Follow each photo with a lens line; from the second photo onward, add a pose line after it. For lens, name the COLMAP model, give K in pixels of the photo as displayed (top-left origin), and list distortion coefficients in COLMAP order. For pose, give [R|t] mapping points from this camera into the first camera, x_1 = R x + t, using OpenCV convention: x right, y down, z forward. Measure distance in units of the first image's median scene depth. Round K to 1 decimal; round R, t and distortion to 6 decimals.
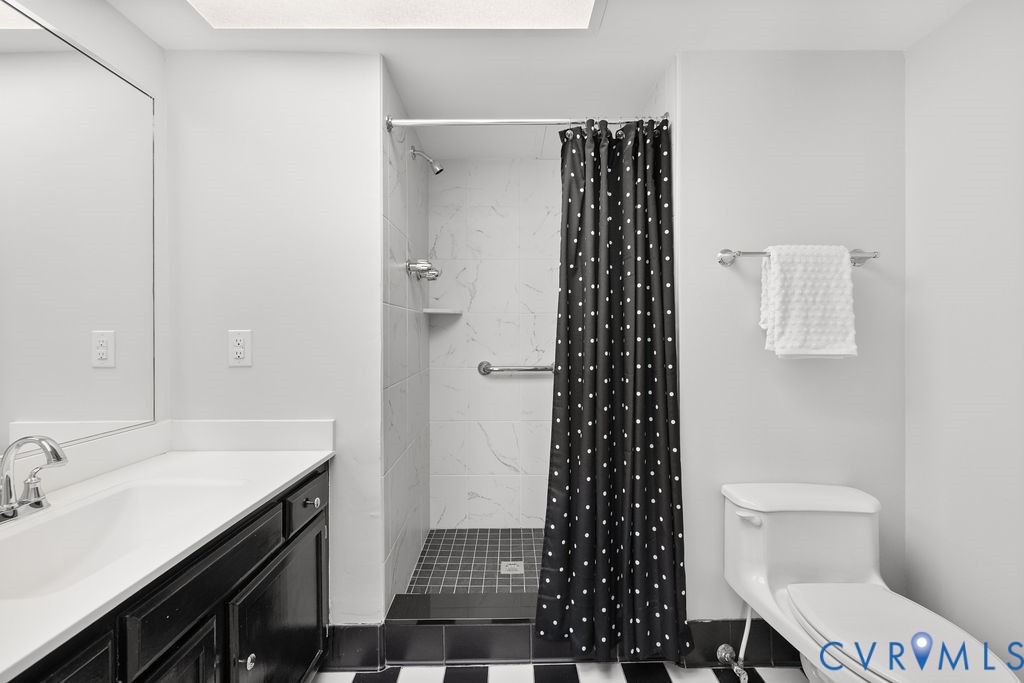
lens RADIAL K [[422.8, 0, 511.7], [0, 422.8, 332.5], [0, 0, 1]] dist [-0.002164, -0.000129]
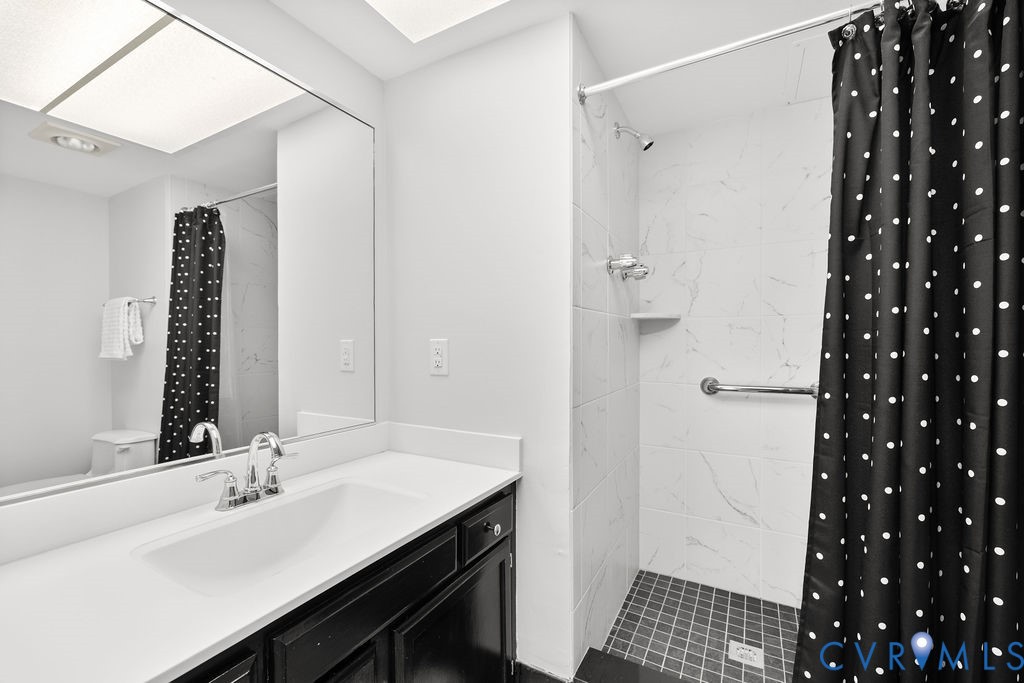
lens RADIAL K [[427.4, 0, 514.2], [0, 427.4, 346.1], [0, 0, 1]] dist [-0.001940, -0.000212]
pose [[0.871788, 0.005428, -0.489853, 0.014099], [0.000503, 0.999928, 0.011976, -0.001212], [0.489883, -0.010687, 0.871723, 0.188952]]
